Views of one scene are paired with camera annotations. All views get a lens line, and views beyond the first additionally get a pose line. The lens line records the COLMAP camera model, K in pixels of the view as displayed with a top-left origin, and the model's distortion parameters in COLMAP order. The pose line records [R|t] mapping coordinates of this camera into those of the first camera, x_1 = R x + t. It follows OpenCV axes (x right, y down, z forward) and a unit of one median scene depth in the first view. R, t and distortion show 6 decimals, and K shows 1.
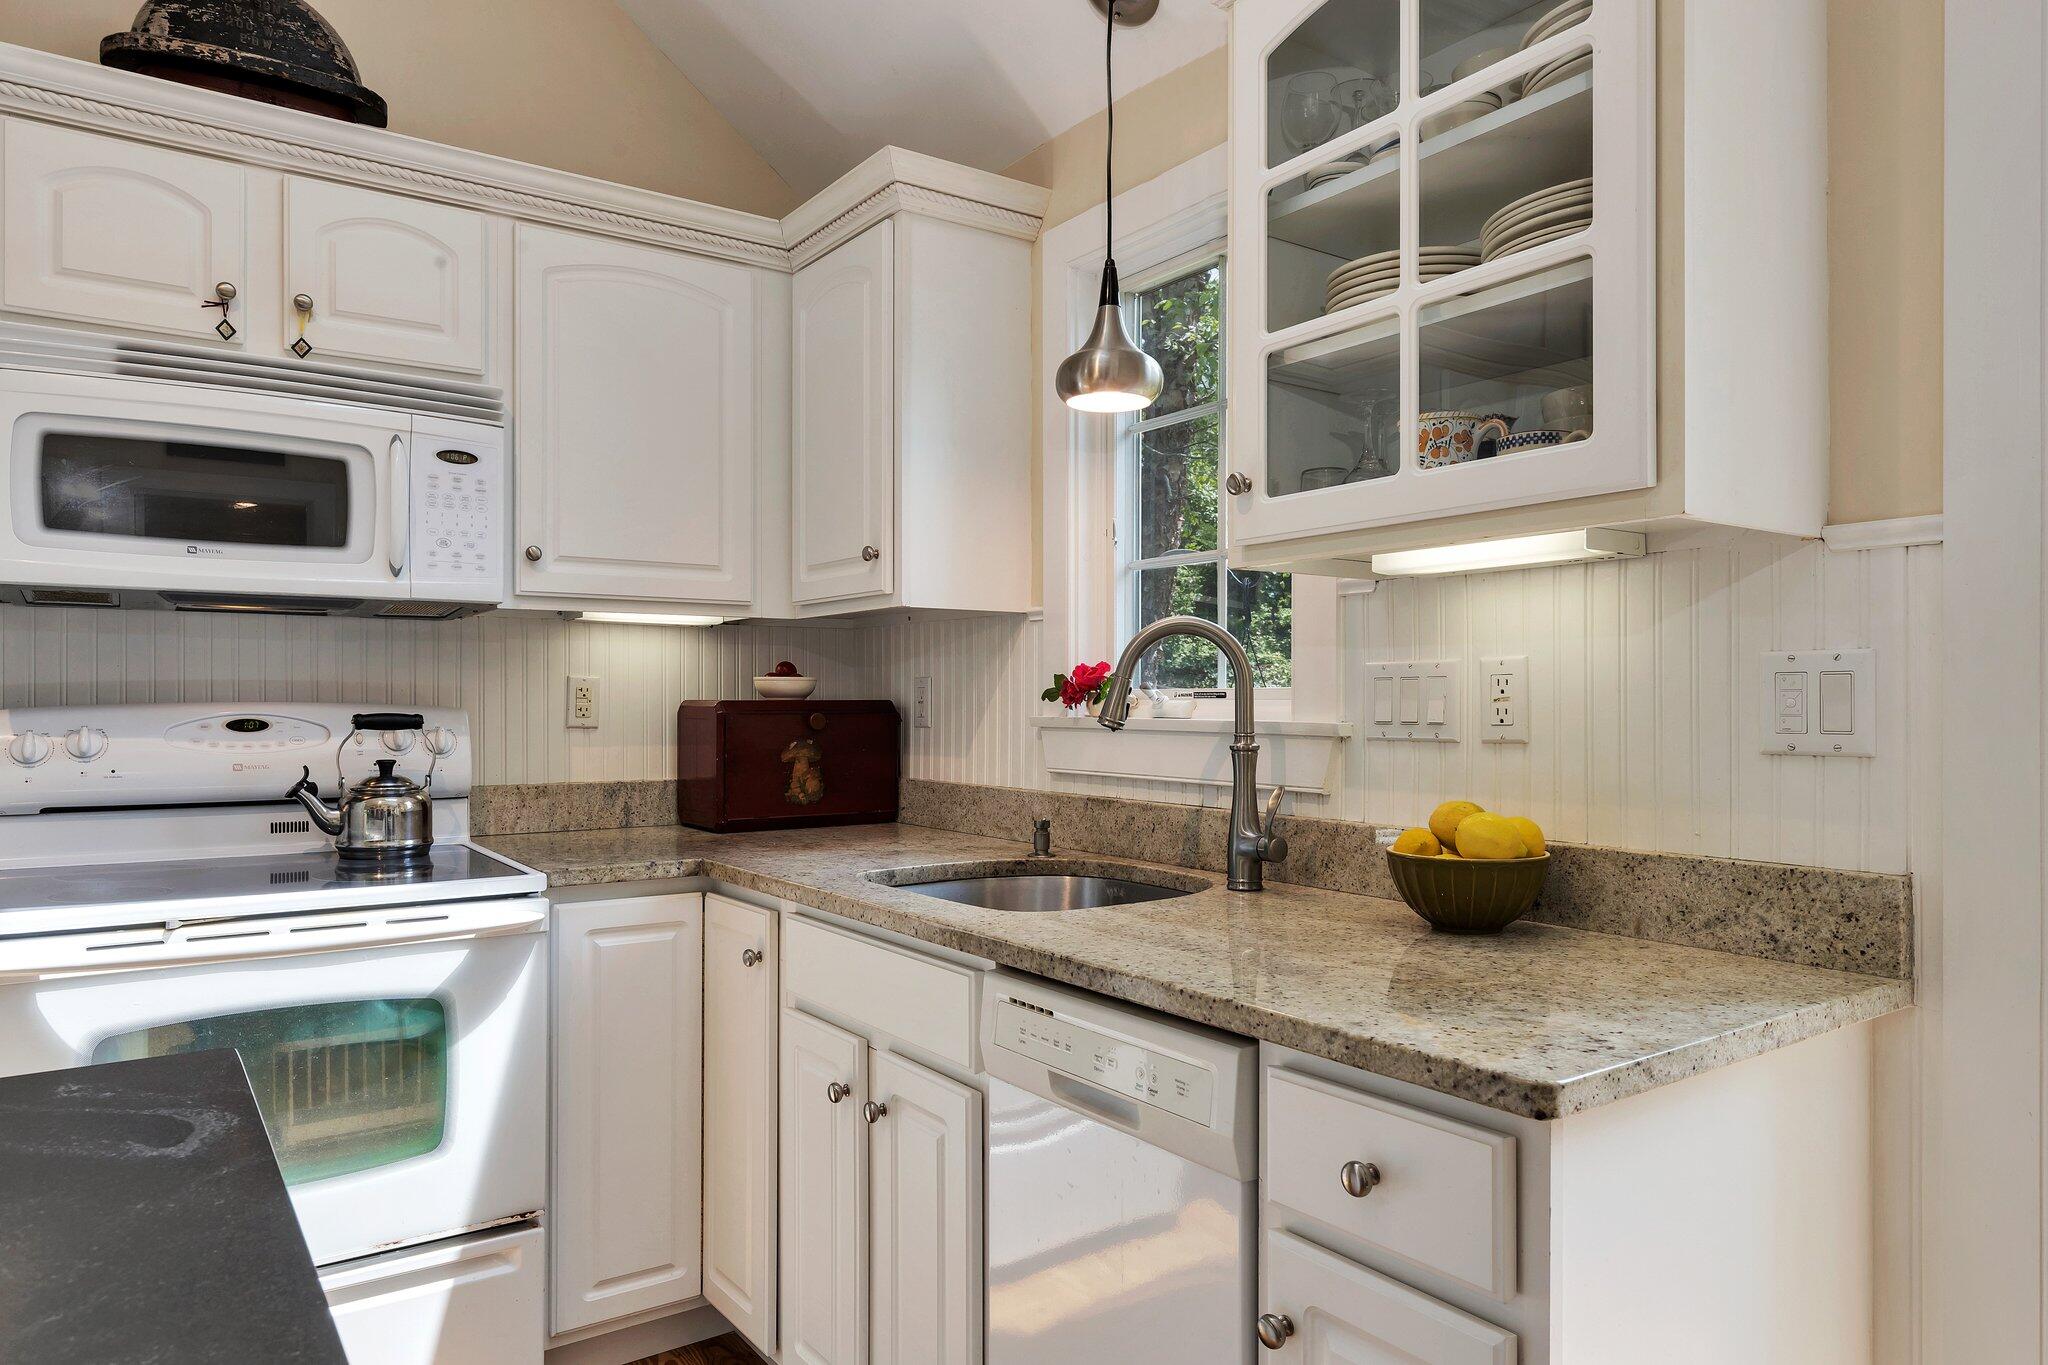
lens RADIAL K [[1304.0, 0, 1025.3], [0, 1304.0, 697.1], [0, 0, 1]] dist [-0.002997, 0.004293]
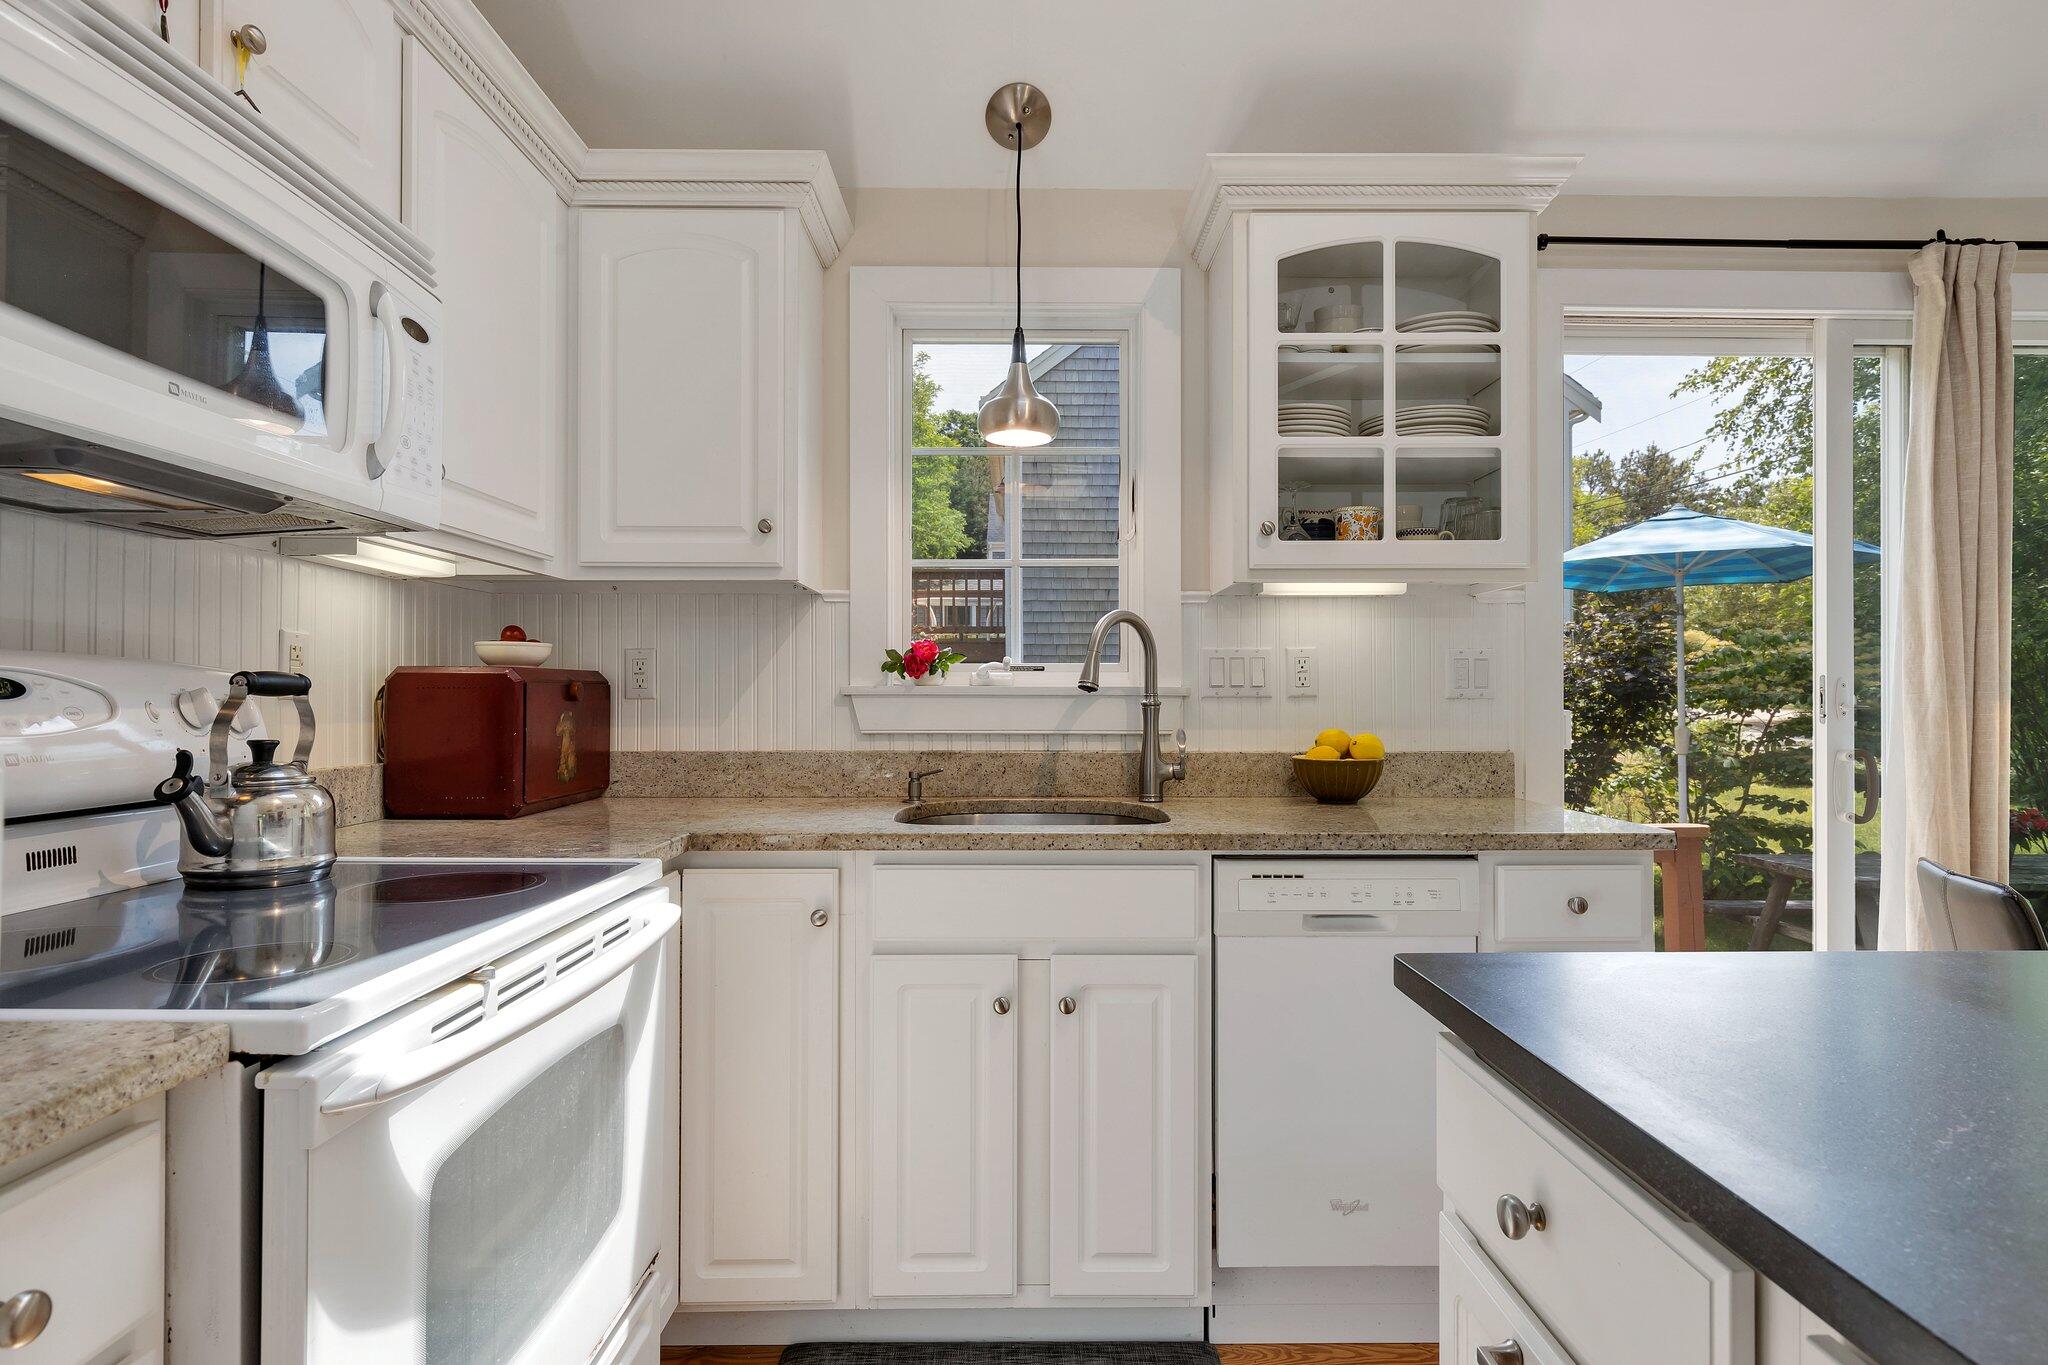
lens RADIAL K [[1067.5, 0, 1025.1], [0, 1067.5, 689.0], [0, 0, 1]] dist [-0.001193, 0.002699]
pose [[0.569790, 0.004935, 0.821776, -0.842794], [-0.002214, 0.999988, -0.004470, 0.026436], [-0.821787, 0.000727, 0.569794, 0.414530]]
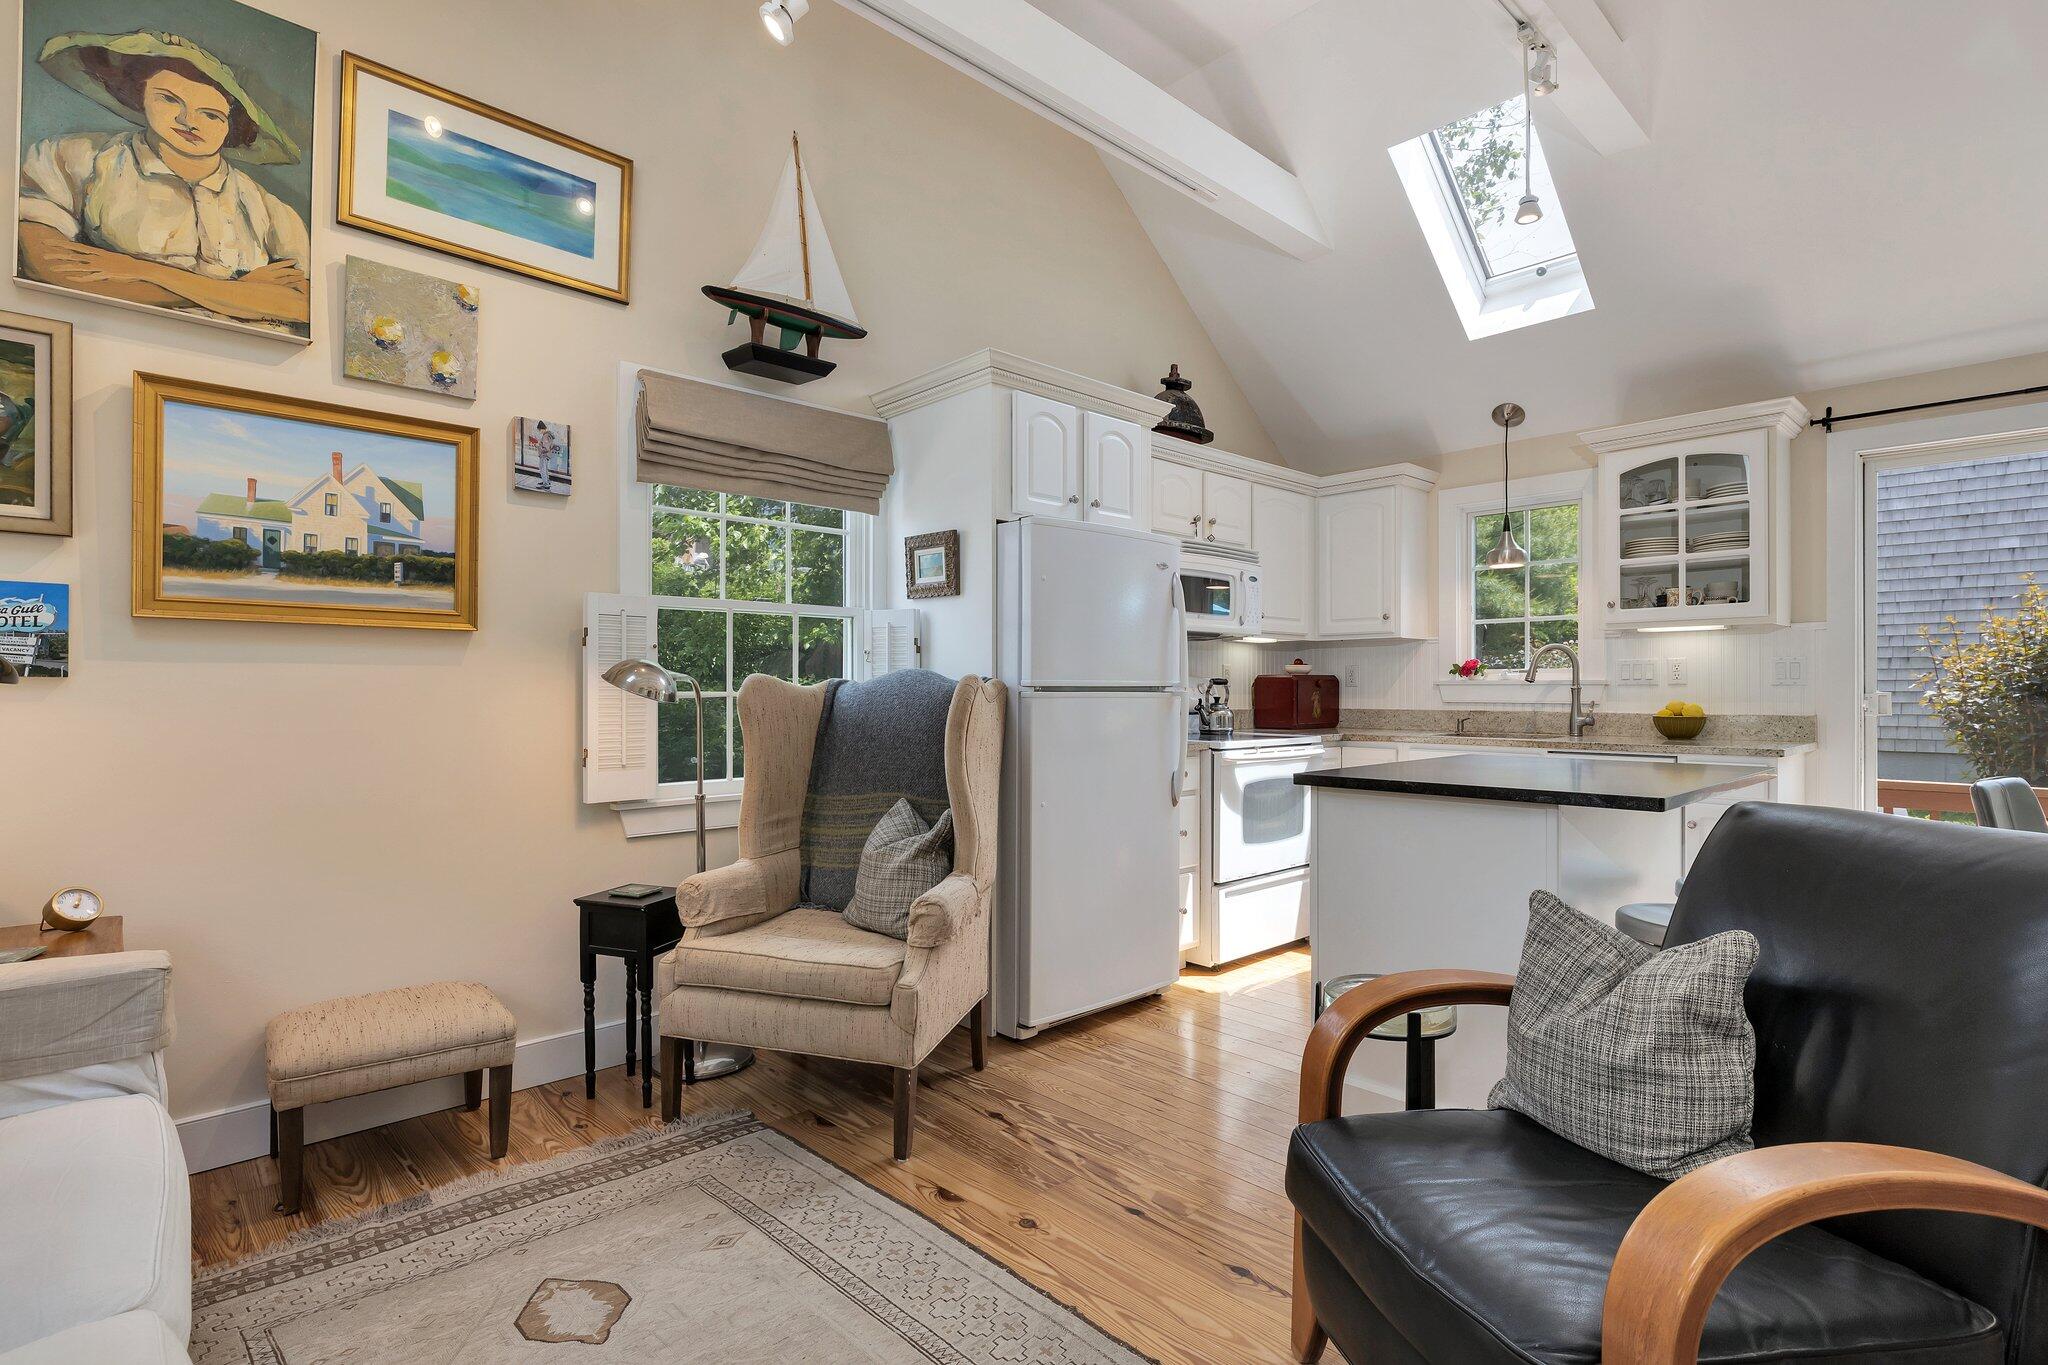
lens RADIAL K [[1004.5, 0, 1024.1], [0, 1004.5, 689.1], [0, 0, 1]] dist [-0.003106, 0.000837]
pose [[0.990134, -0.000433, 0.140121, -1.327837], [0.000136, 0.999998, 0.002131, 0.033607], [-0.140122, -0.002091, 0.990132, -1.036396]]
